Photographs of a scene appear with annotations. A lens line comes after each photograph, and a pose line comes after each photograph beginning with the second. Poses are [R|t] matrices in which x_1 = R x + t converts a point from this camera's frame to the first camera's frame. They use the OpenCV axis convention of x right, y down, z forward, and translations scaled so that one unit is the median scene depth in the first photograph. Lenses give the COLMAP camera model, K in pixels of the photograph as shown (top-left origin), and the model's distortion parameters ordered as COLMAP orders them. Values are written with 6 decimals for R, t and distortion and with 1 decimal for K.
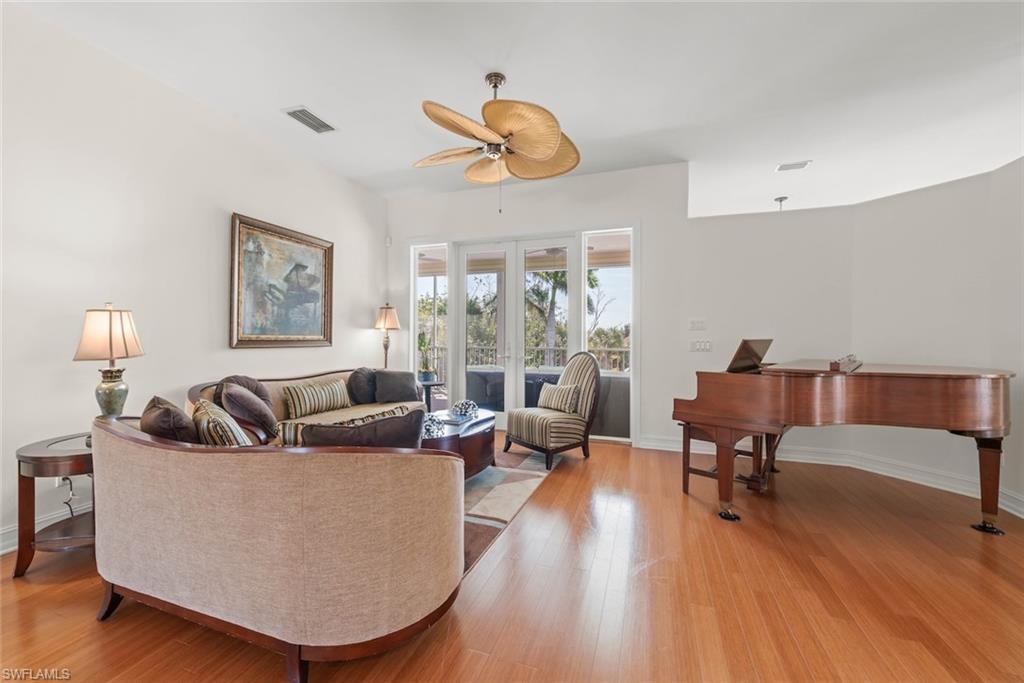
lens RADIAL K [[409.5, 0, 512.0], [0, 409.5, 341.5], [0, 0, 1]] dist [0.002701, 0.000125]
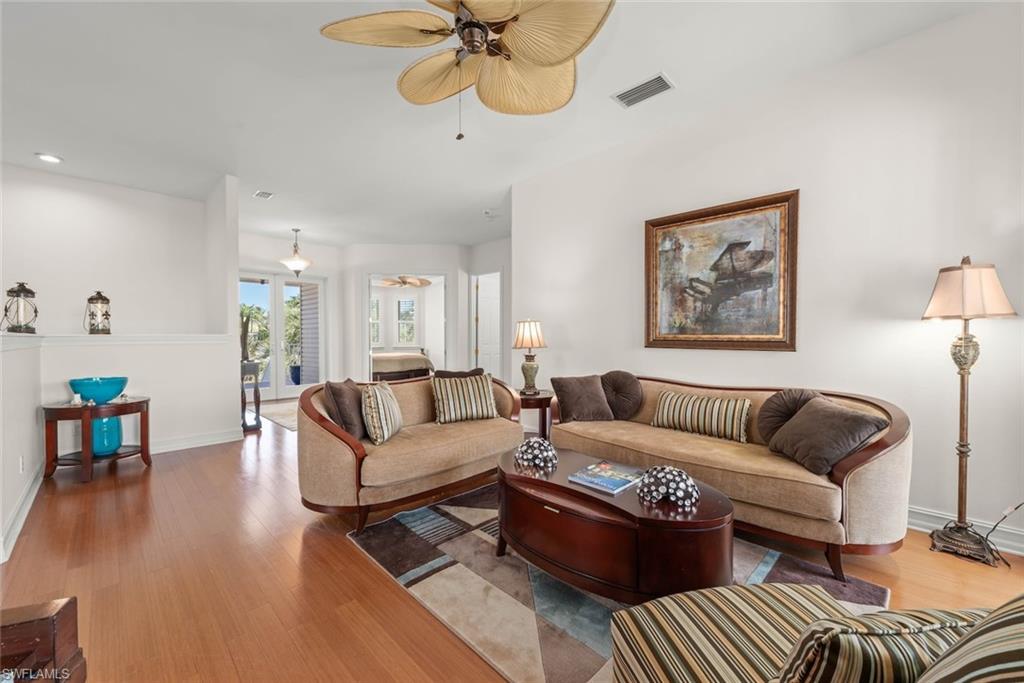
lens RADIAL K [[409.5, 0, 512.0], [0, 409.5, 341.5], [0, 0, 1]] dist [0.002701, 0.000125]
pose [[-0.443744, 0.003328, -0.896147, 0.392222], [-0.016469, 0.999794, 0.011868, -0.004999], [0.896002, 0.020024, -0.443598, 1.043491]]
